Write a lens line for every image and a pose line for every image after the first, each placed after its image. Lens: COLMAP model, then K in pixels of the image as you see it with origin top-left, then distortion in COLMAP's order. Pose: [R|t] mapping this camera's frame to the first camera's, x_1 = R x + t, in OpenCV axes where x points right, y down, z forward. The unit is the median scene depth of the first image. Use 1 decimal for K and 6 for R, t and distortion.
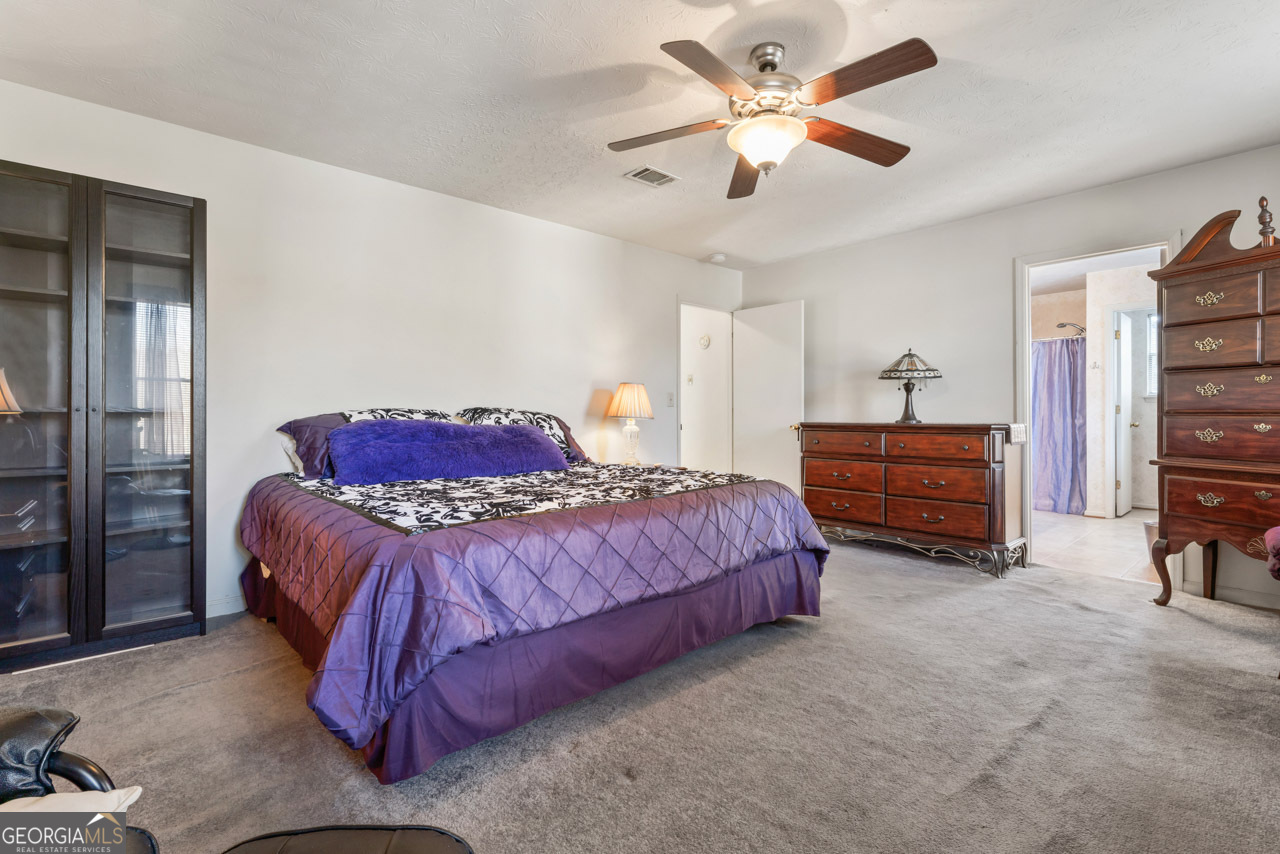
lens RADIAL K [[589.5, 0, 631.4], [0, 589.5, 417.6], [0, 0, 1]] dist [0.000304, 0.000325]
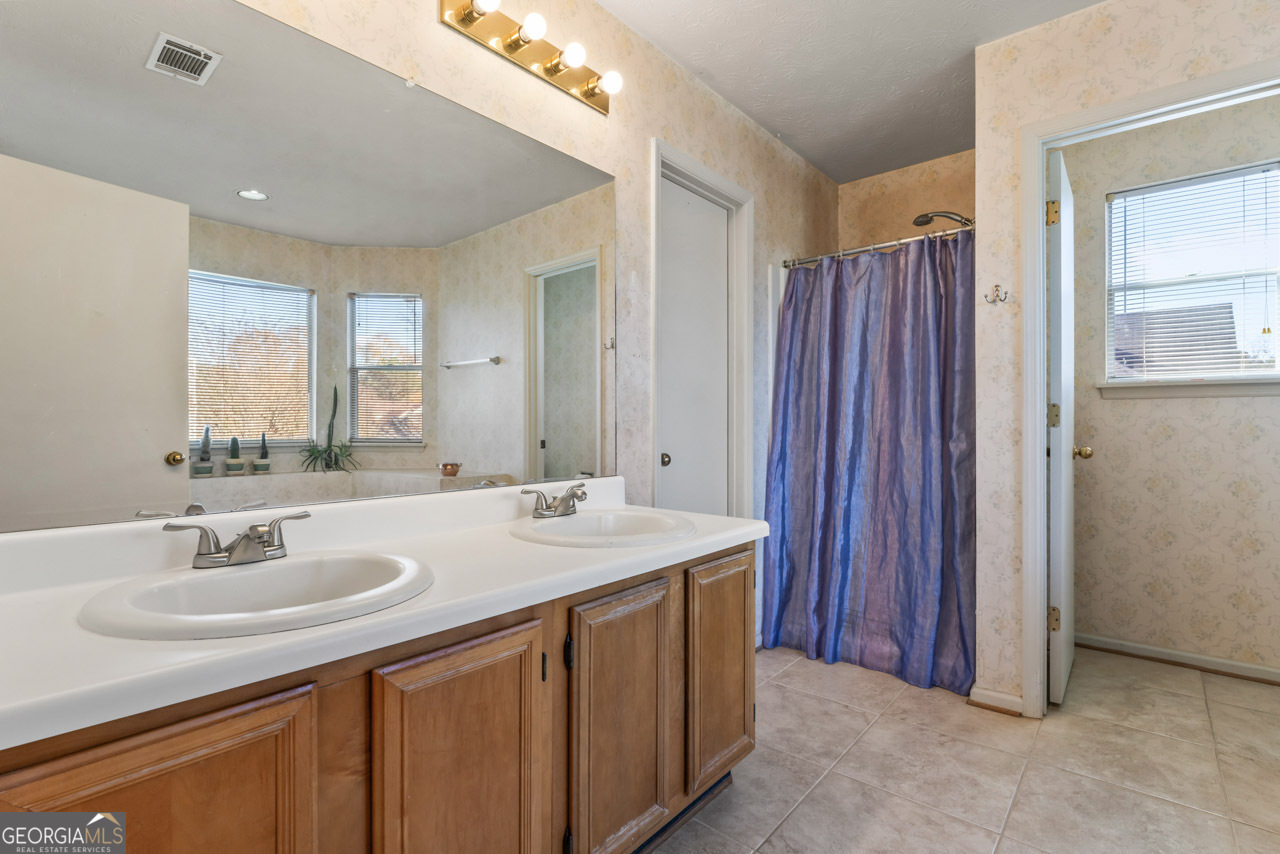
lens RADIAL K [[589.5, 0, 647.5], [0, 589.5, 431.2], [0, 0, 1]] dist [0.000304, 0.000325]
pose [[0.988676, -0.000901, 0.150060, 0.495629], [0.000645, 0.999998, 0.001753, -0.003950], [-0.150061, -0.001636, 0.988675, 0.643159]]
